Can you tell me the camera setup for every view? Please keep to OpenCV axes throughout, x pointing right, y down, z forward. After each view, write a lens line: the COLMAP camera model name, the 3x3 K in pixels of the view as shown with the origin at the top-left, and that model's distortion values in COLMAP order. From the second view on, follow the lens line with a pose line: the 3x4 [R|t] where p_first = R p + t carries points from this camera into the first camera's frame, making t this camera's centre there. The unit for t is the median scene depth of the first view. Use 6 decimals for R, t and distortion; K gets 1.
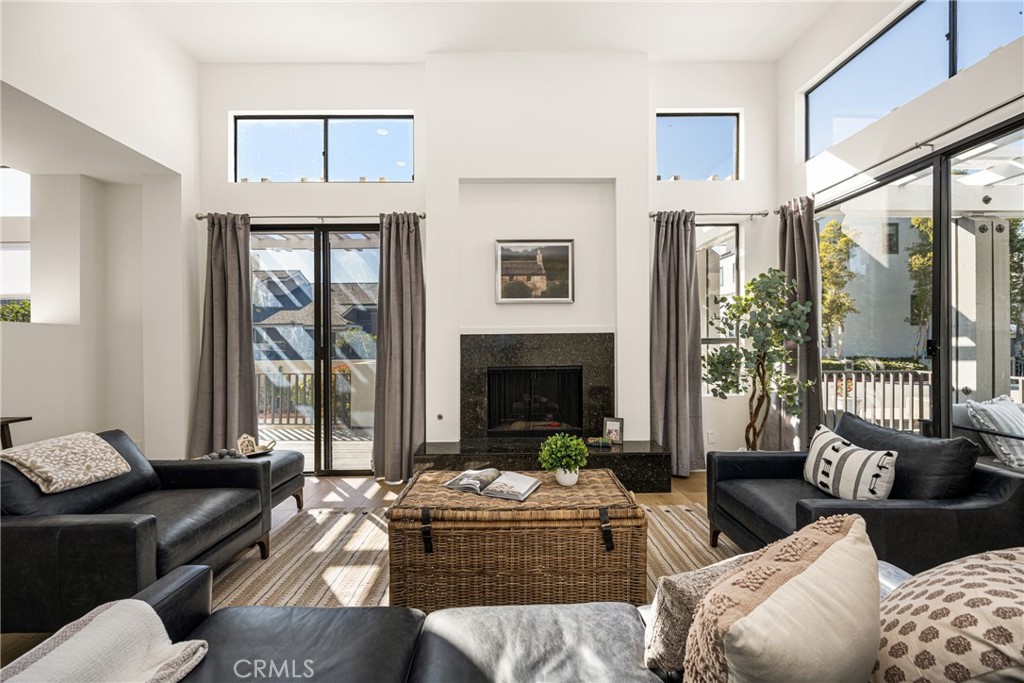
lens RADIAL K [[413.7, 0, 512.6], [0, 413.7, 363.0], [0, 0, 1]] dist [-0.000079, 0.000083]
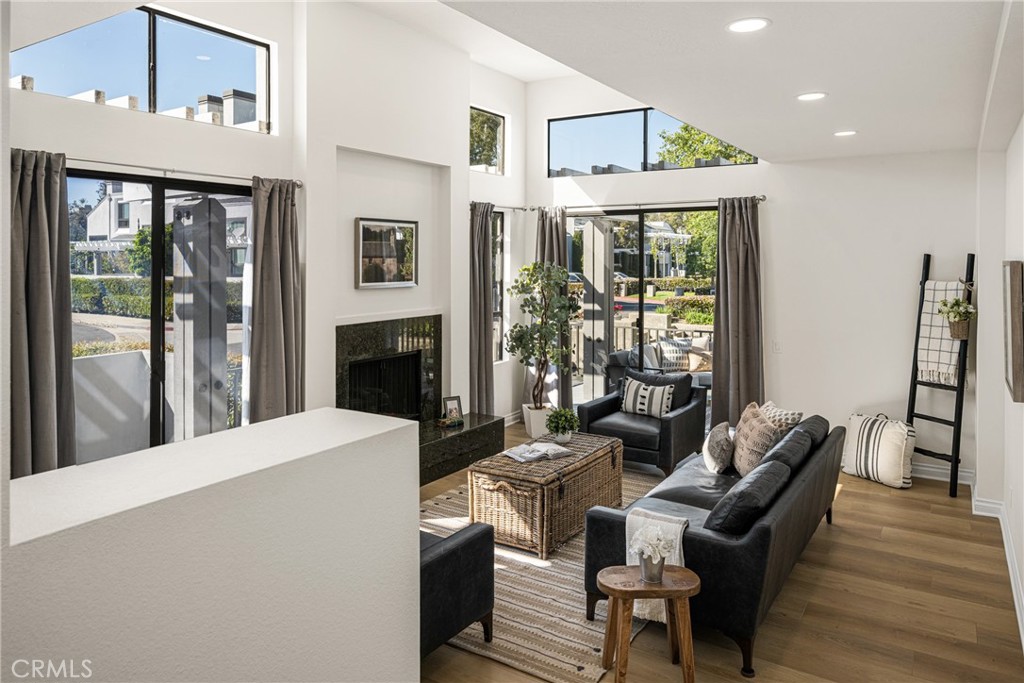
lens RADIAL K [[690.4, 0, 512.0], [0, 690.4, 341.5], [0, 0, 1]] dist [0.001265, 0.001536]
pose [[0.553670, -0.089377, 0.827926, -1.097172], [0.035174, 0.995846, 0.083983, -0.146251], [-0.831993, -0.017378, 0.554514, -0.089396]]
